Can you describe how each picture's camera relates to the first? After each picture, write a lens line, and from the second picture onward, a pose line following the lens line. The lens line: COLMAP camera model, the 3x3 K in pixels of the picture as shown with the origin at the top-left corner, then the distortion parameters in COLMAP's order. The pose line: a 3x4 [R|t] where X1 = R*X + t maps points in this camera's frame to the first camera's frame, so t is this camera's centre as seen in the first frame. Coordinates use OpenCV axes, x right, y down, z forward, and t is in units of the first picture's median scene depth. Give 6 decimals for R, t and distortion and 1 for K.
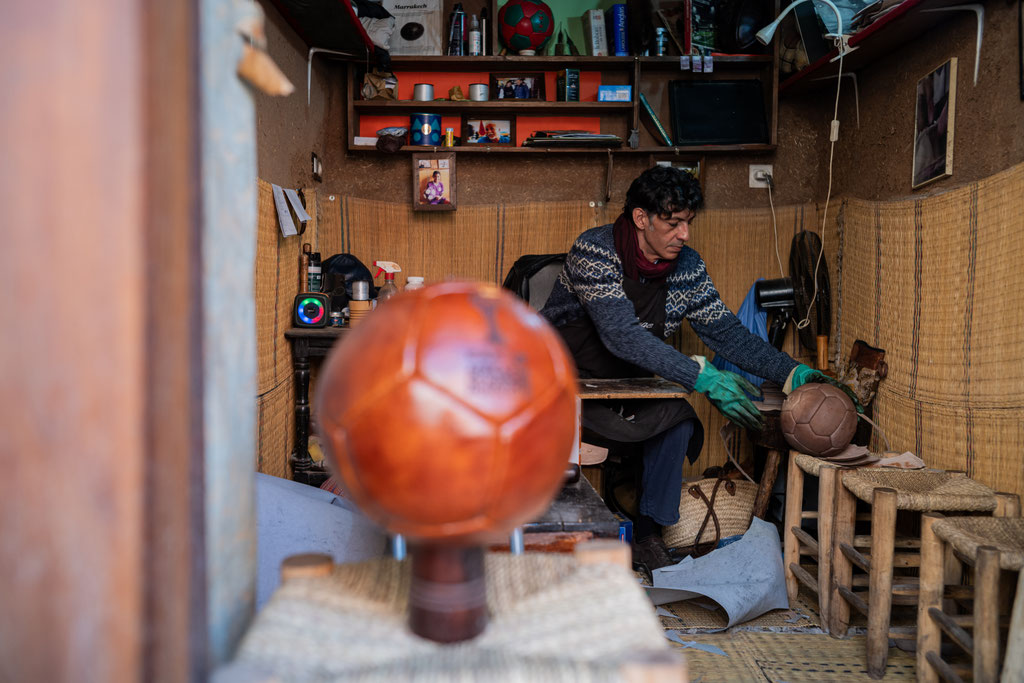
lens RADIAL K [[1097.5, 0, 512.0], [0, 1097.5, 341.5], [0, 0, 1]] dist [0.019770, 0.026523]
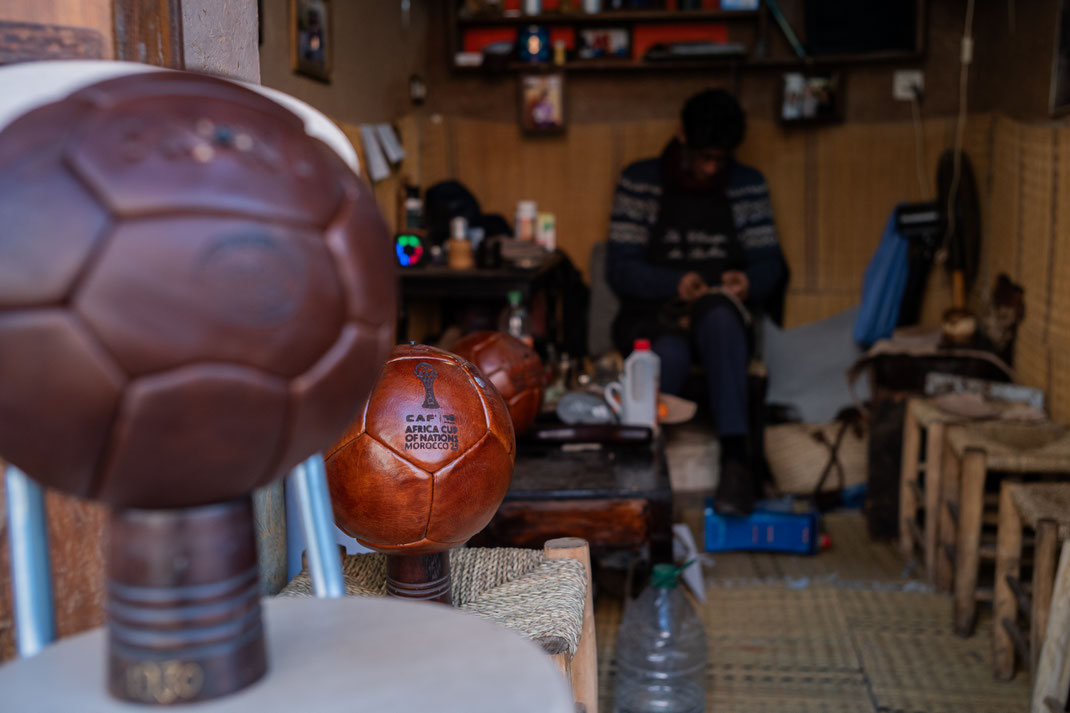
lens RADIAL K [[1275.3, 0, 535.0], [0, 1275.3, 356.5], [0, 0, 1]] dist [-0.016531, -0.007034]
pose [[0.992477, 0.004292, -0.122353, 0.055319], [0.008144, 0.994858, 0.100956, -0.039695], [0.122157, -0.101193, 0.987339, -0.089071]]
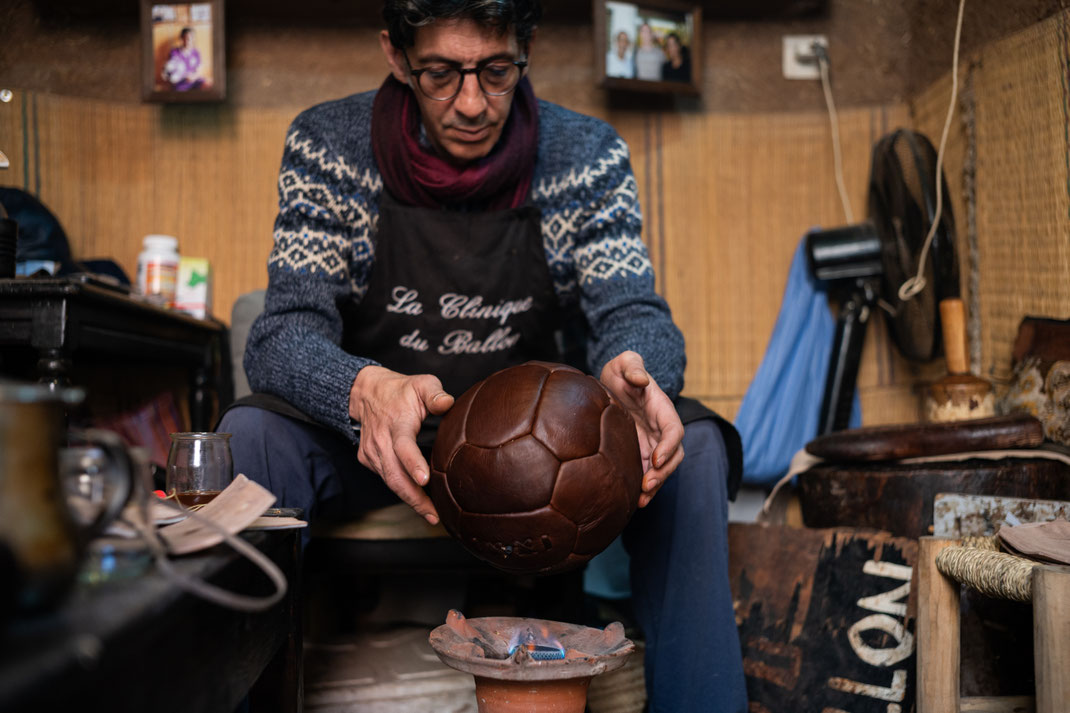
lens RADIAL K [[1146.8, 0, 535.0], [0, 1146.8, 356.5], [0, 0, 1]] dist [0.019770, 0.026523]
pose [[0.999918, -0.012296, 0.003687, 0.092763], [0.012640, 0.993191, -0.115808, 0.065630], [-0.002238, 0.115845, 0.993265, 0.474231]]
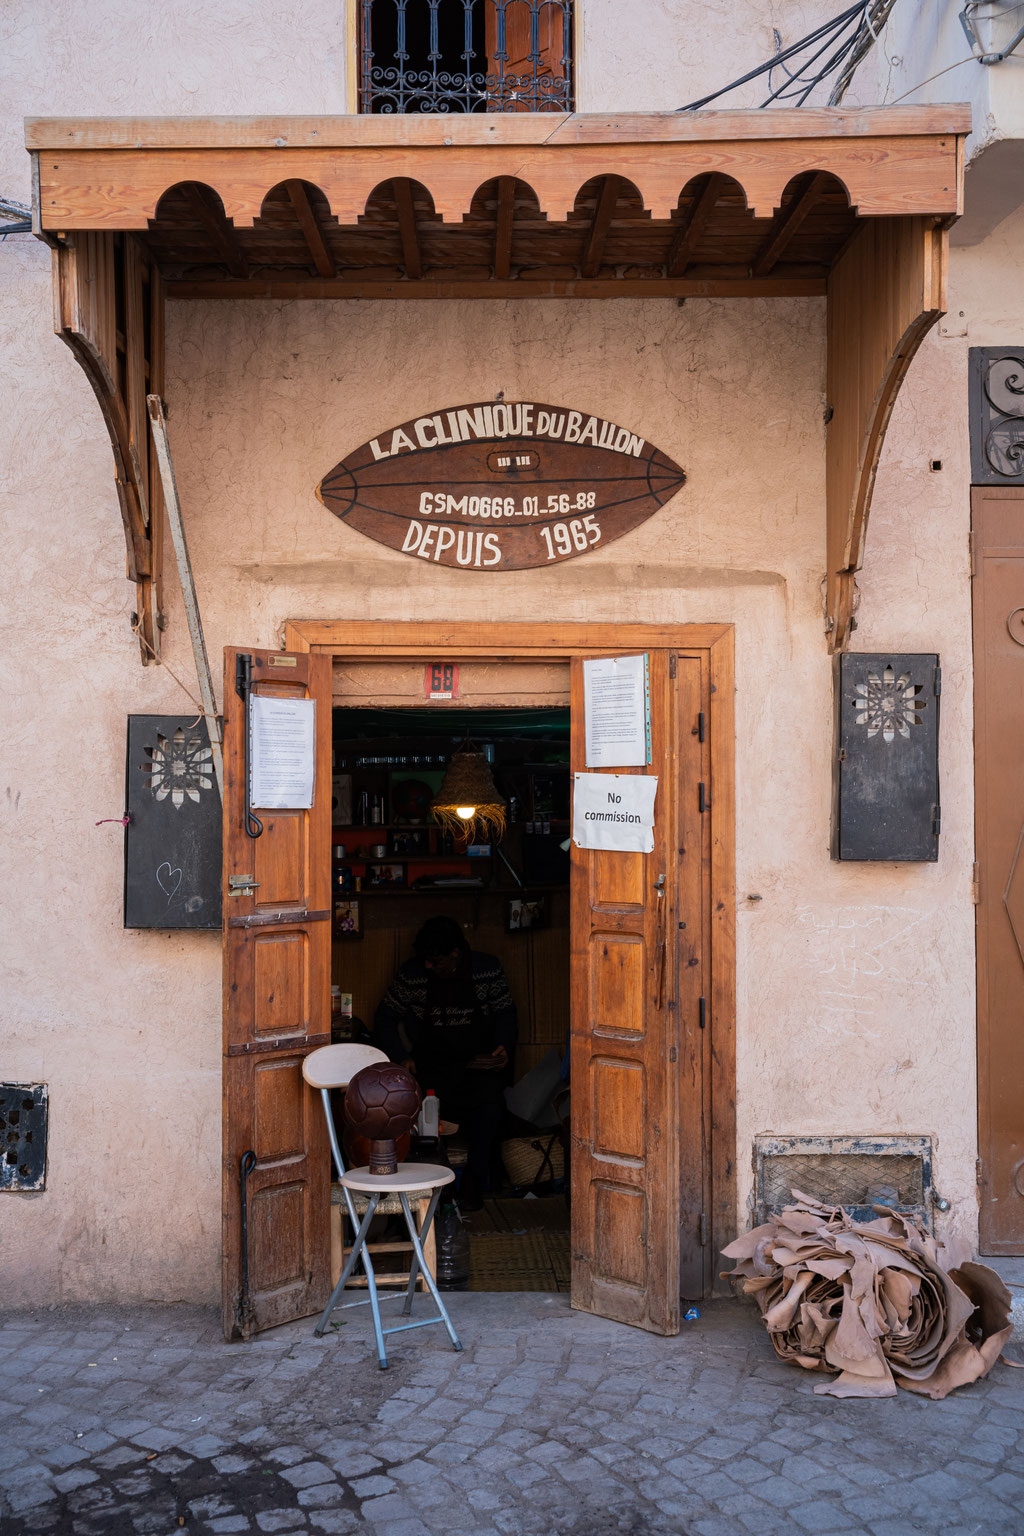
lens RADIAL K [[1576.5, 0, 476.0], [0, 1576.5, 821.5], [0, 0, 1]] dist [0.020704, 0.027868]
pose [[0.999437, -0.013411, 0.030750, 0.030137], [0.015126, 0.998303, -0.056240, -0.151945], [-0.029944, 0.056673, 0.997944, -0.956028]]
